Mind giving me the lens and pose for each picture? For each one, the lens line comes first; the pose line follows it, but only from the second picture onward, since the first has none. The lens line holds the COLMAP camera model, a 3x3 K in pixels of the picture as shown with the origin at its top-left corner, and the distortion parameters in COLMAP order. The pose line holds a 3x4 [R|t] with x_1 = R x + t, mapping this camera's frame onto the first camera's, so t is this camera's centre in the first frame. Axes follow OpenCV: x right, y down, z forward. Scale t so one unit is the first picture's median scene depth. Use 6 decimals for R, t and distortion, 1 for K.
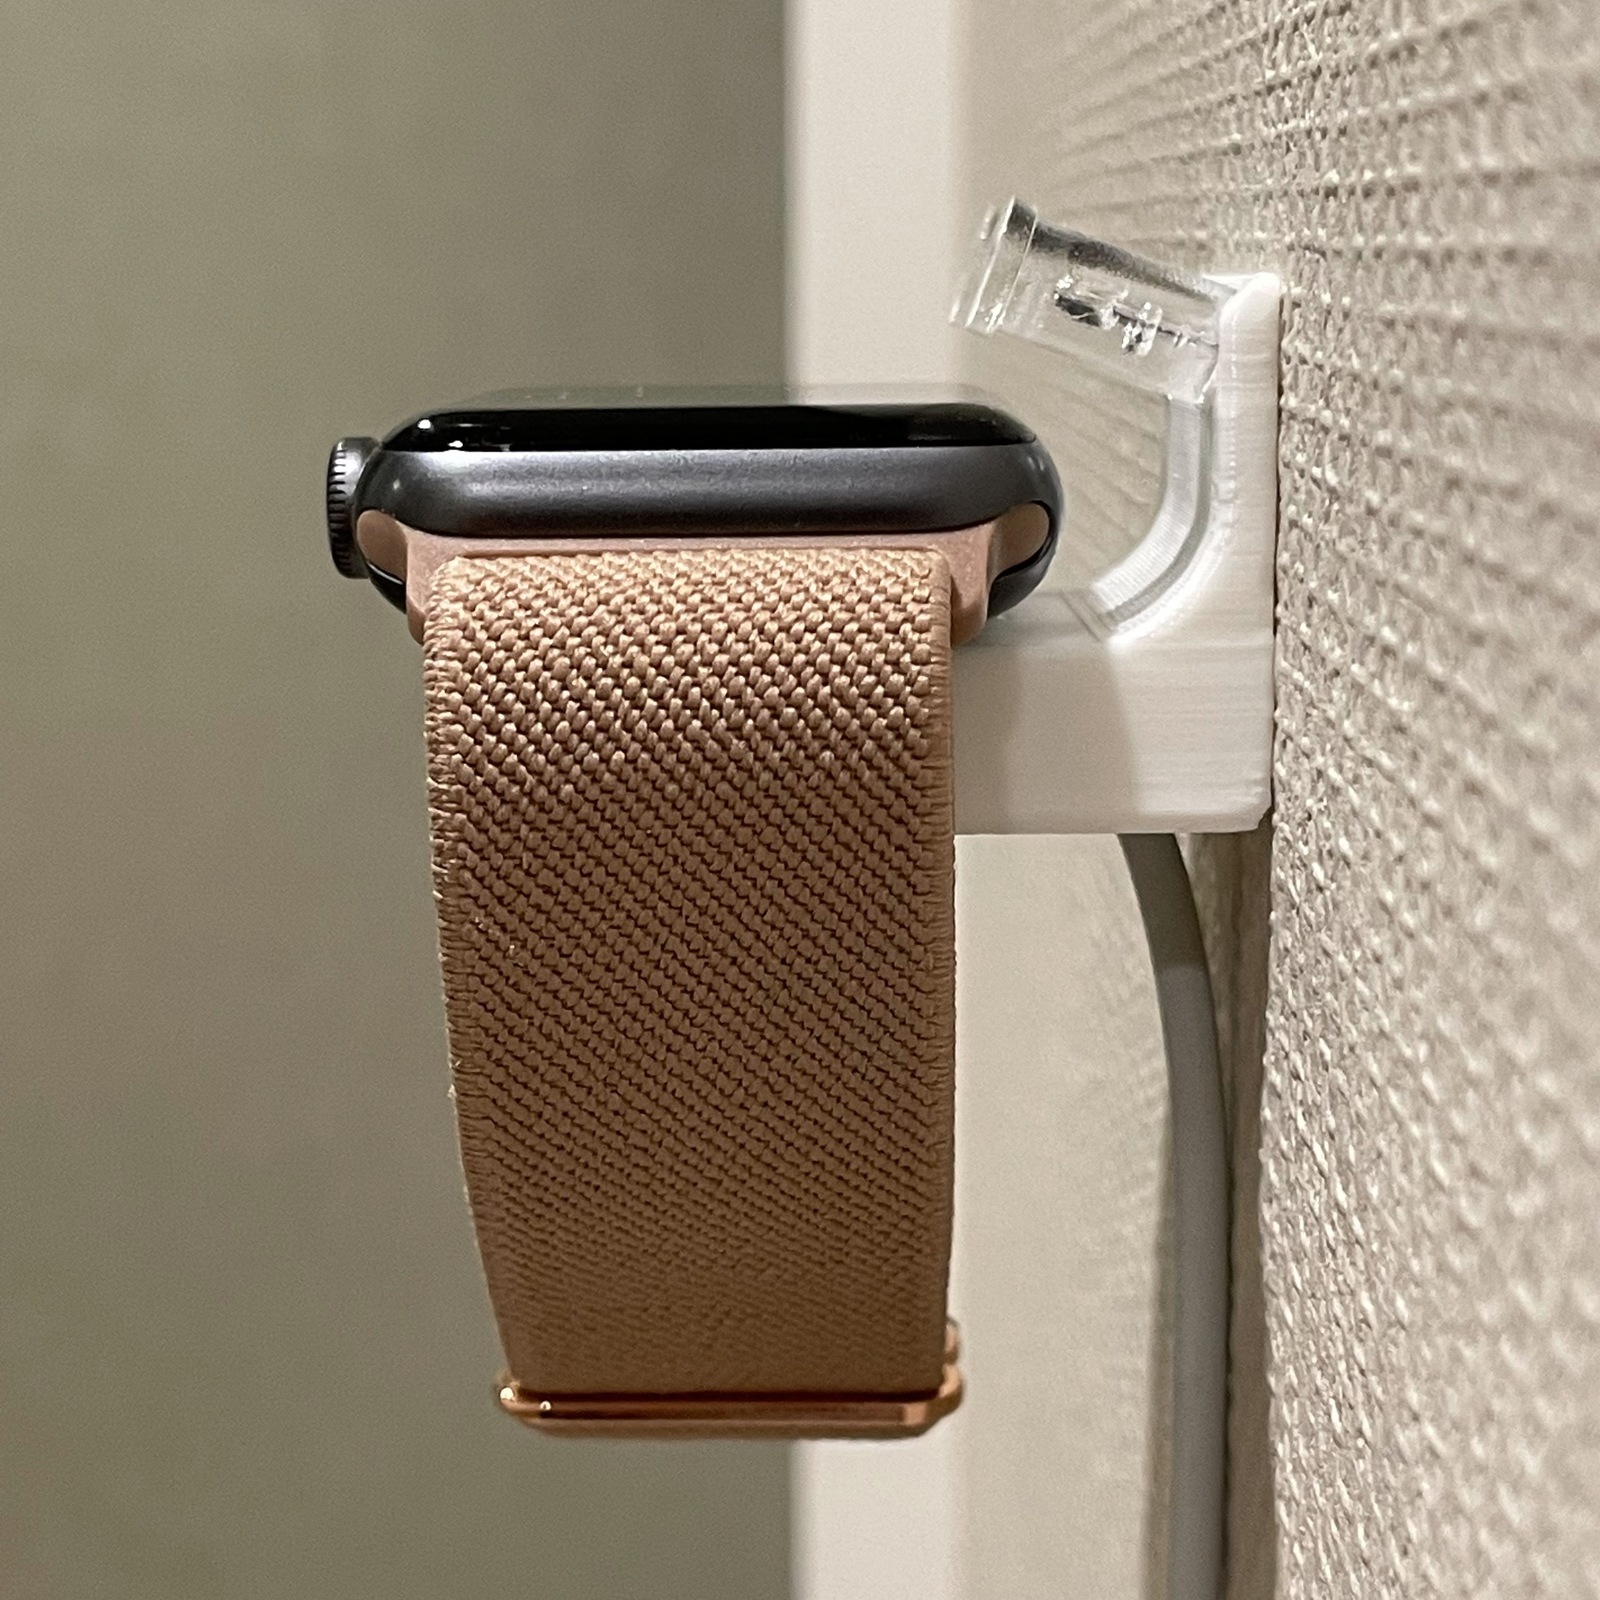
lens RADIAL K [[3586.8, 0, 796.4], [0, 3586.8, 794.5], [0, 0, 1]] dist [0.109768, 0.000000]
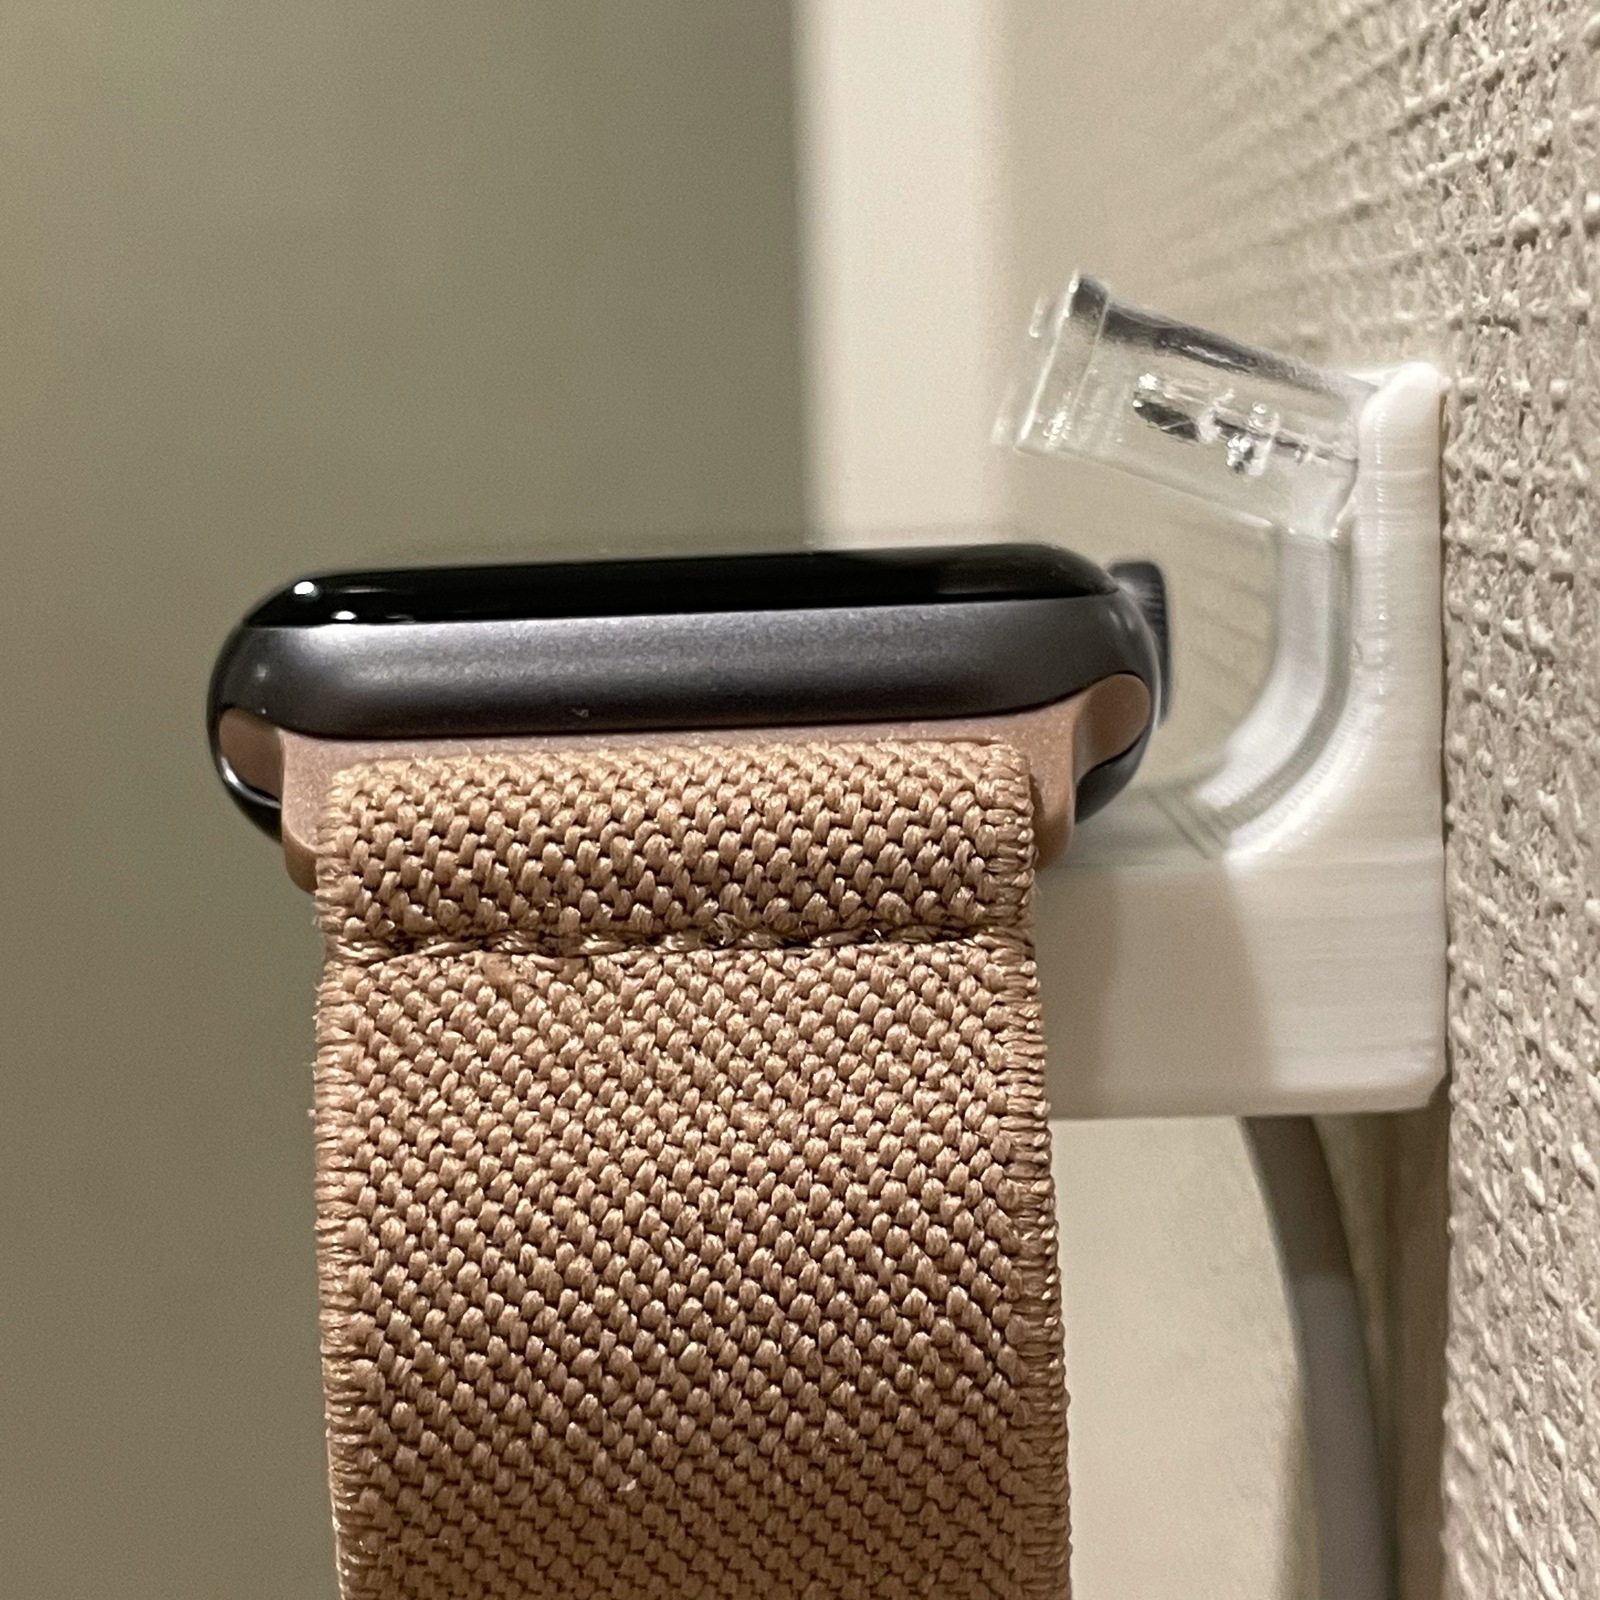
lens RADIAL K [[3473.7, 0, 809.4], [0, 3473.7, 805.5], [0, 0, 1]] dist [0.120828, 0.000000]
pose [[0.999674, -0.023260, -0.010489, 0.009418], [0.022838, 0.998988, -0.038758, -0.027776], [0.011380, 0.038506, 0.999194, 0.279763]]
